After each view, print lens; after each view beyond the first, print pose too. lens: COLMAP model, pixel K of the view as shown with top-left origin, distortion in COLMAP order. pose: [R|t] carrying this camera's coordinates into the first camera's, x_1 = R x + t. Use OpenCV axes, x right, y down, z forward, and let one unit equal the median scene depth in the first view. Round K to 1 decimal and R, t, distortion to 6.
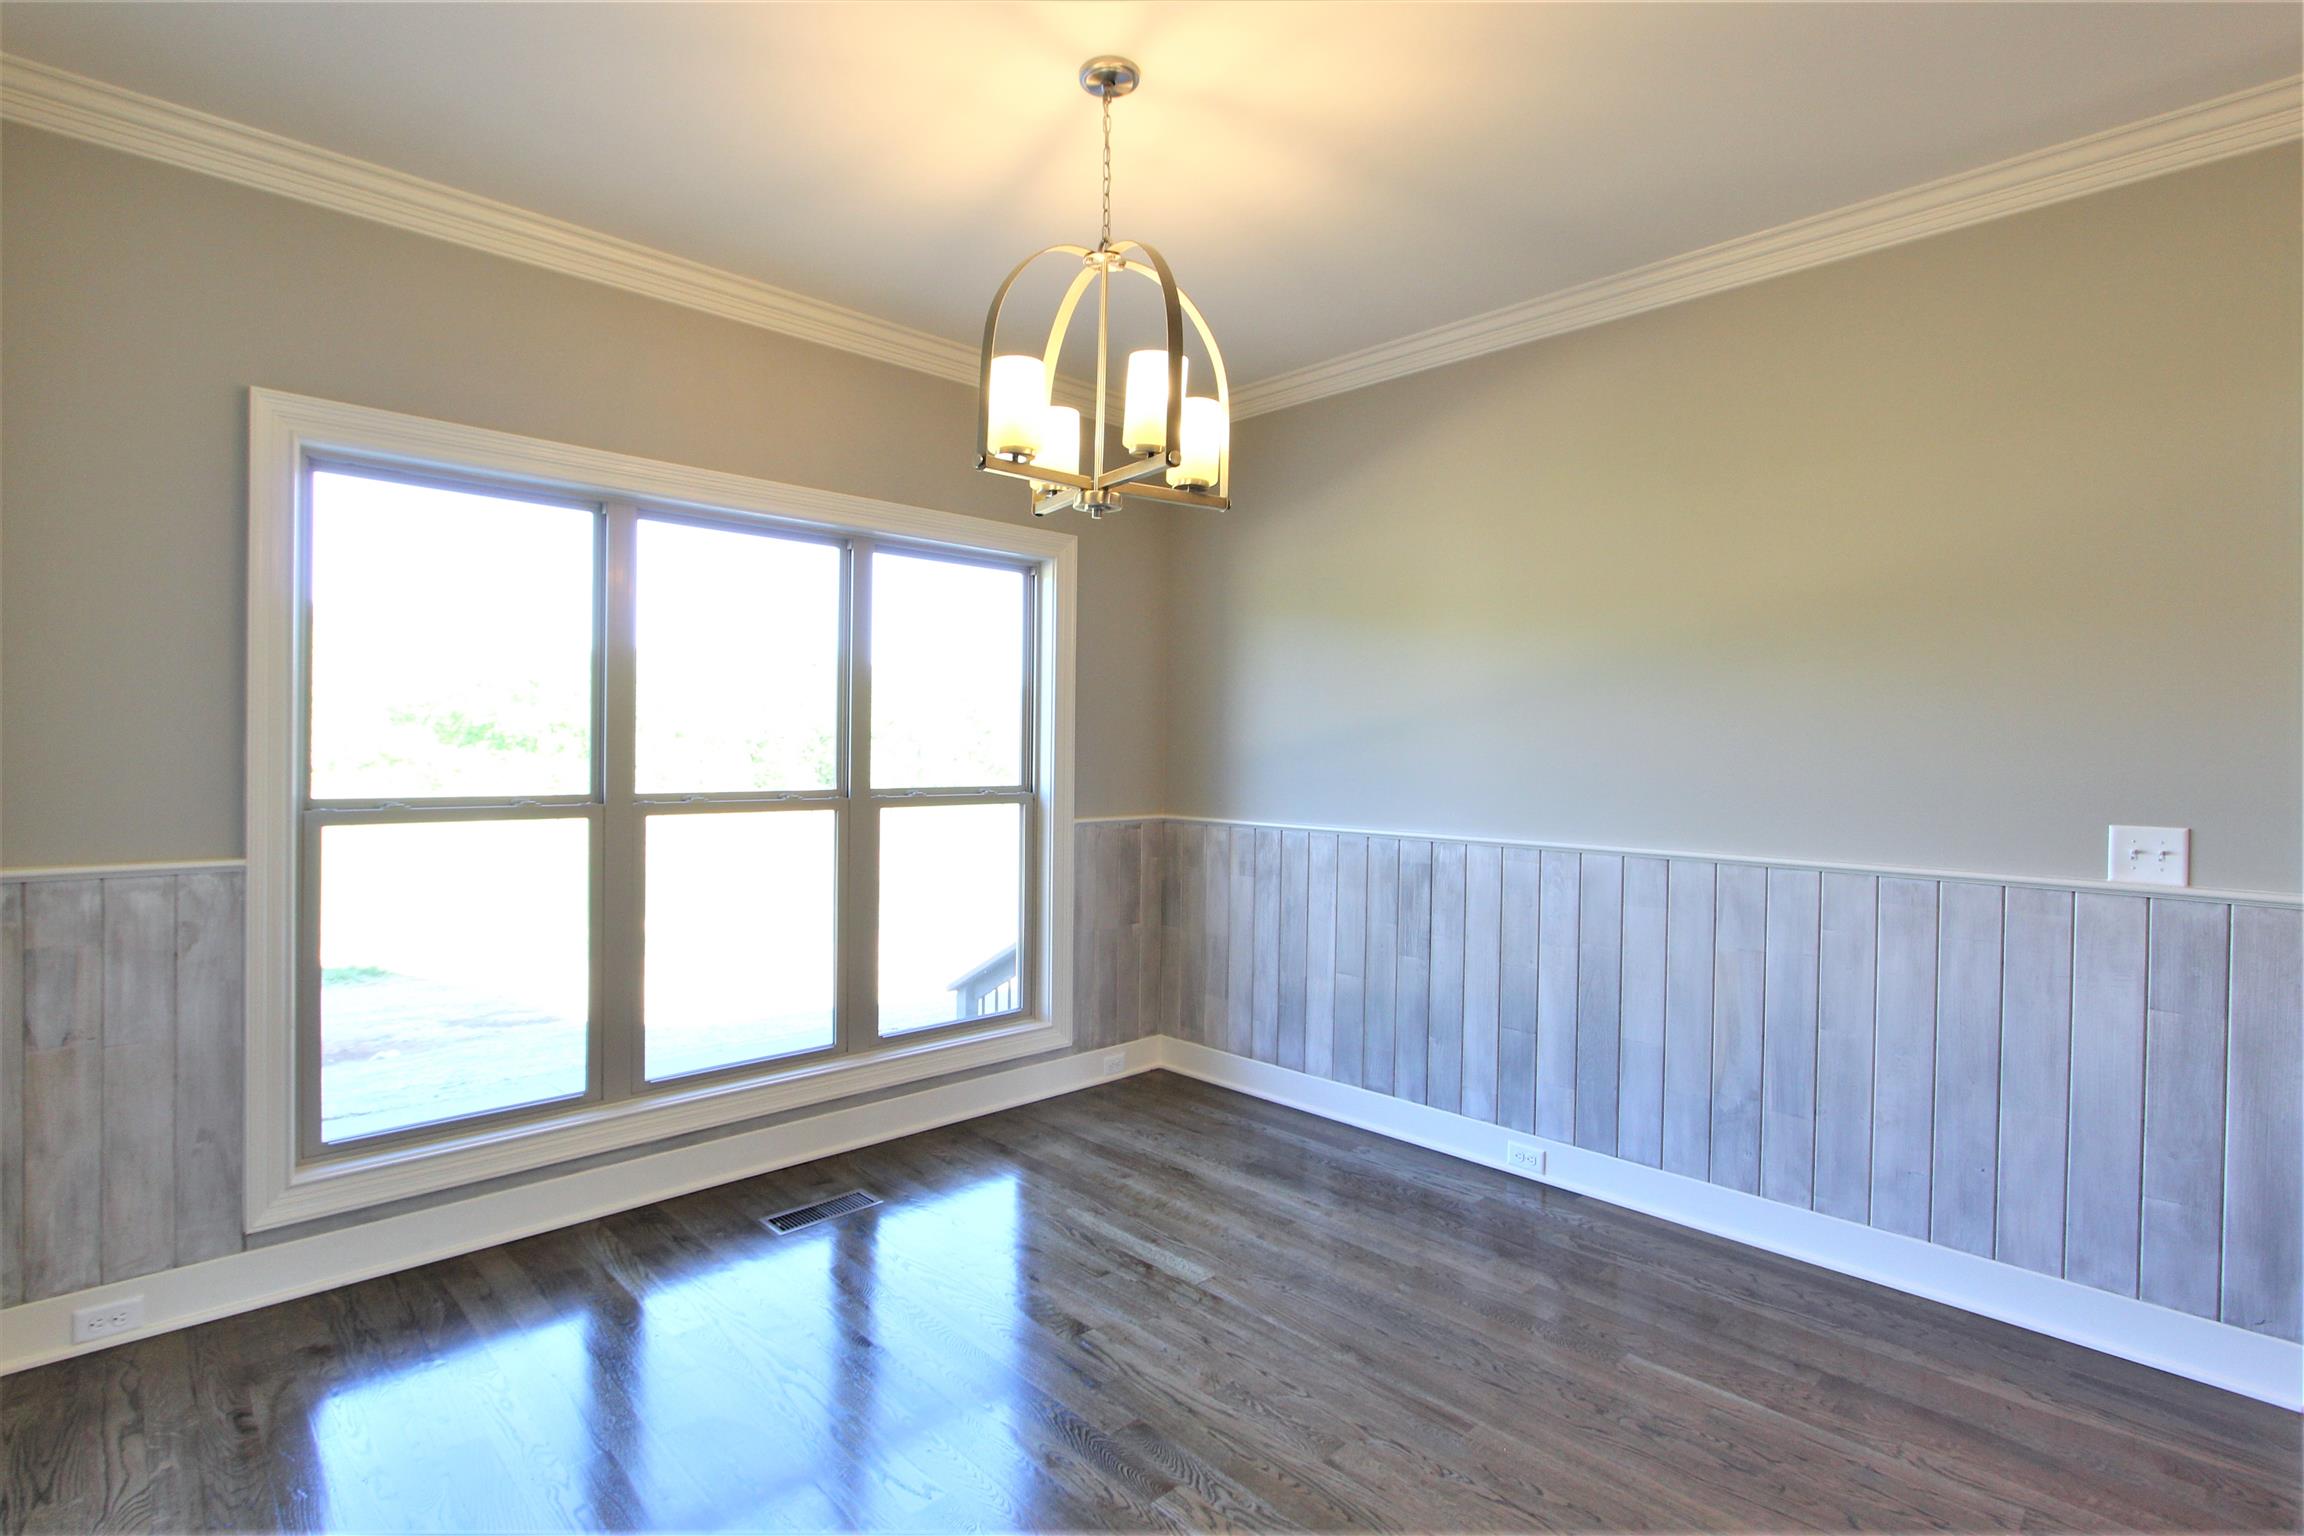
lens RADIAL K [[1067.7, 0, 1133.7], [0, 1067.7, 764.1], [0, 0, 1]] dist [-0.015853, 0.001266]
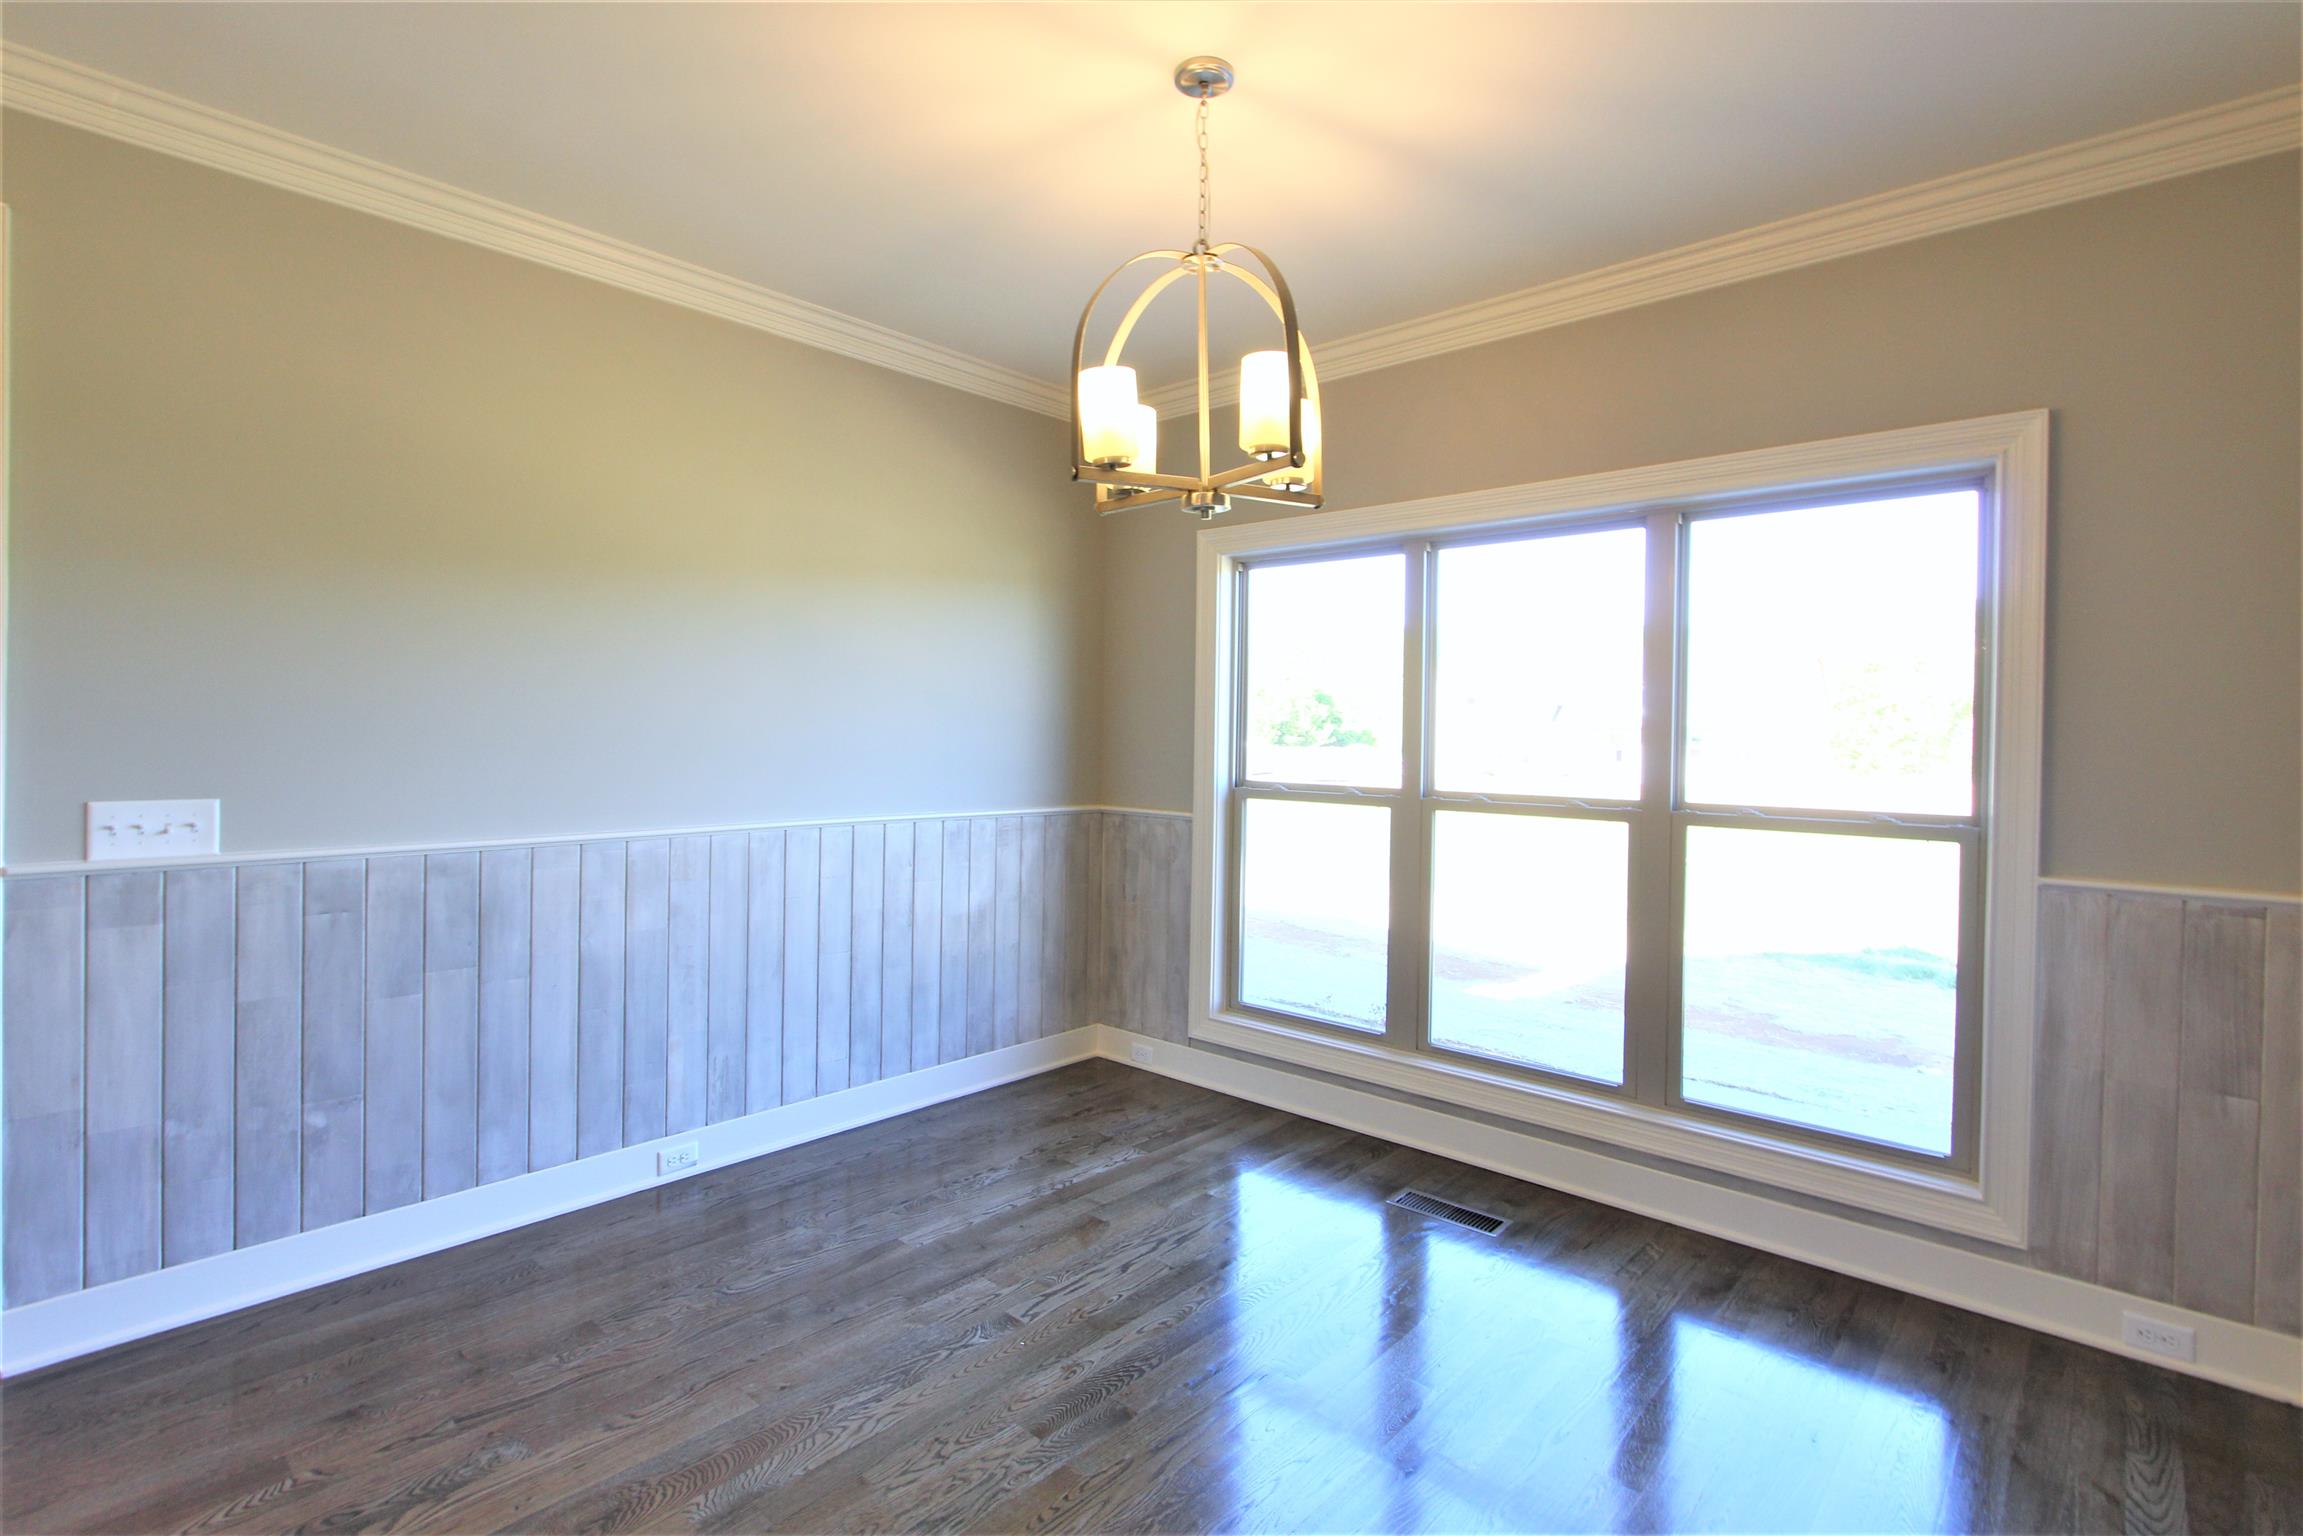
lens RADIAL K [[1067.3, 0, 1161.3], [0, 1067.3, 753.0], [0, 0, 1]] dist [-0.015853, 0.001266]
pose [[0.101941, 0.002726, -0.994787, 0.627903], [-0.031261, 0.999511, -0.000464, -0.002202], [0.994299, 0.031146, 0.101977, 0.574855]]
